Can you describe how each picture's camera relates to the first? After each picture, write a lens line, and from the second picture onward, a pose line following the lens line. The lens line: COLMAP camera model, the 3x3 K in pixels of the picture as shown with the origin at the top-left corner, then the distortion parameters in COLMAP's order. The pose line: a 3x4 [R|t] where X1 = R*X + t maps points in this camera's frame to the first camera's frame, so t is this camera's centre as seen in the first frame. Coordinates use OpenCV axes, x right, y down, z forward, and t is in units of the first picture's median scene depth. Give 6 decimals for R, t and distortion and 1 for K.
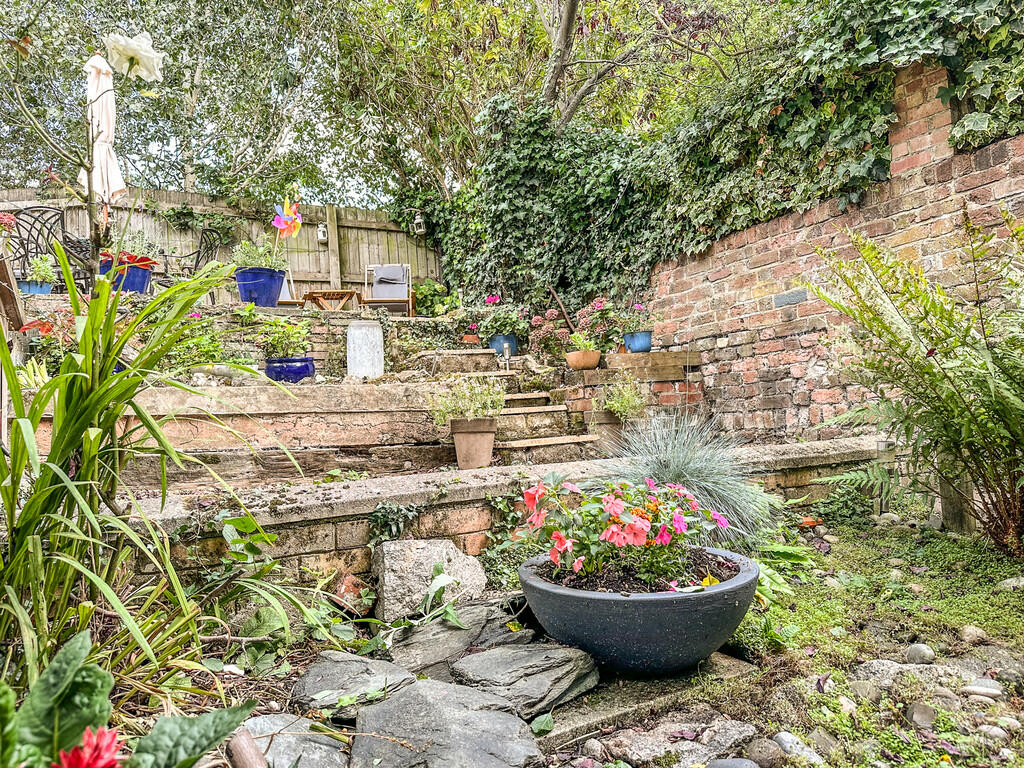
lens RADIAL K [[728.5, 0, 512.0], [0, 728.5, 384.0], [0, 0, 1]] dist [0.214416, -0.467649]
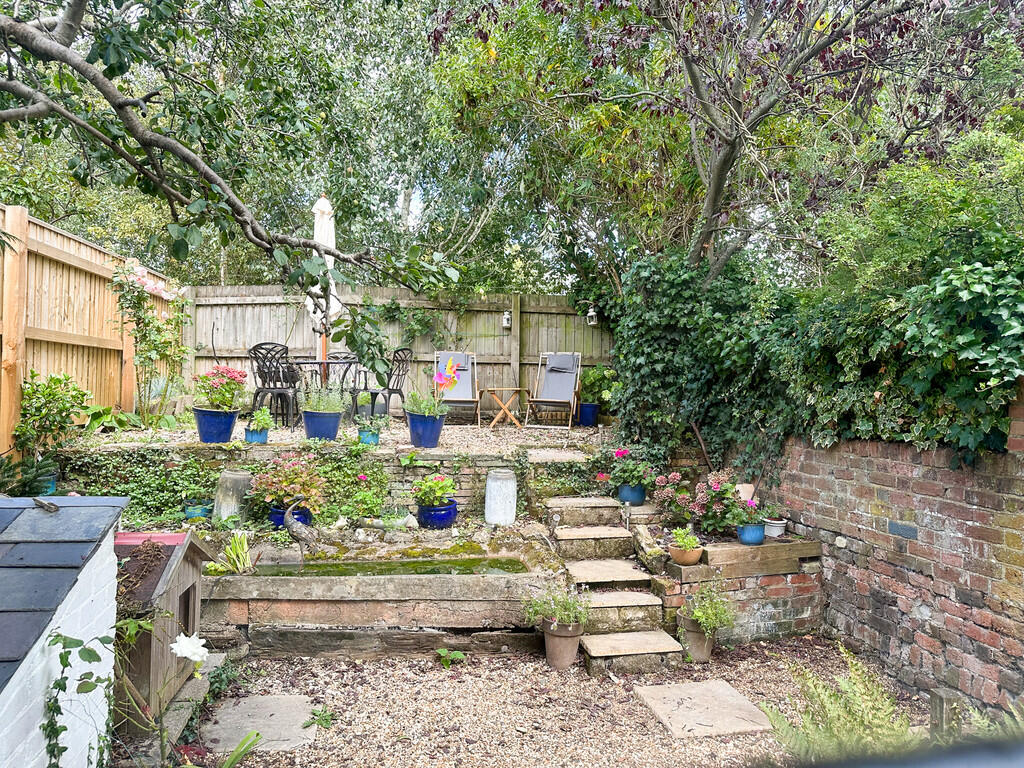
lens RADIAL K [[724.4, 0, 504.5], [0, 724.4, 385.1], [0, 0, 1]] dist [0.101925, -0.171067]
pose [[0.946171, 0.073937, -0.315111, 0.150590], [-0.054212, 0.996008, 0.070922, -0.304100], [0.319096, -0.050022, 0.946401, -0.056988]]
